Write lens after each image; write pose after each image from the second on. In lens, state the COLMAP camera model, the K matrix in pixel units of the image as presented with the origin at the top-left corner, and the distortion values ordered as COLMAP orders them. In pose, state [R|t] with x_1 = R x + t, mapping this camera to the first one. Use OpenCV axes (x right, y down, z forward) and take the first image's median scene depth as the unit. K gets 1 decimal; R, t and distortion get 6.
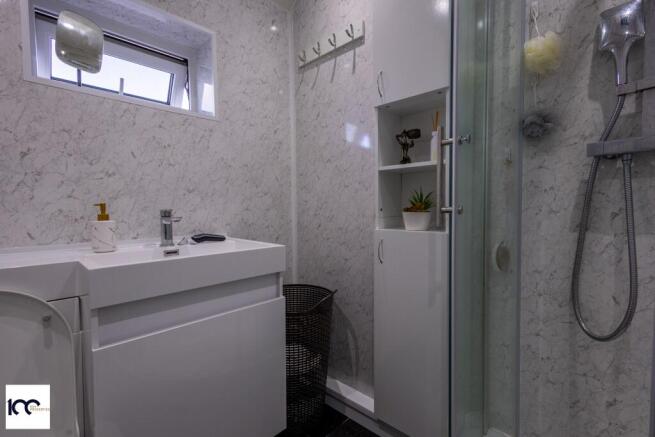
lens RADIAL K [[303.4, 0, 327.5], [0, 303.4, 218.5], [0, 0, 1]] dist [0.010397, -0.000926]
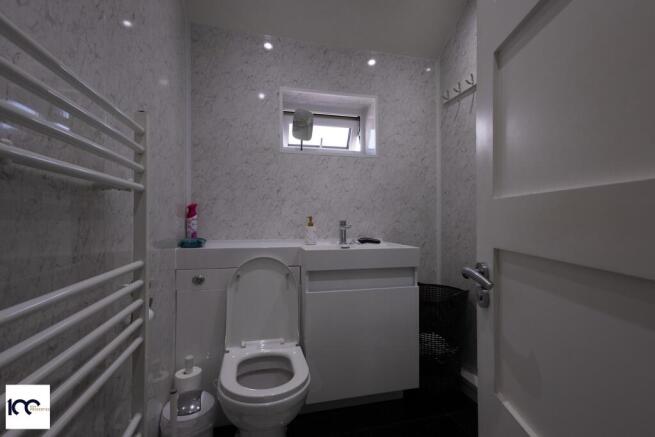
lens RADIAL K [[303.4, 0, 327.5], [0, 303.4, 218.5], [0, 0, 1]] dist [0.010397, -0.000926]
pose [[0.849194, 0.005585, -0.528051, 0.177490], [-0.027781, 0.999032, -0.034111, 0.012620], [0.527349, 0.043637, 0.848527, -0.286443]]
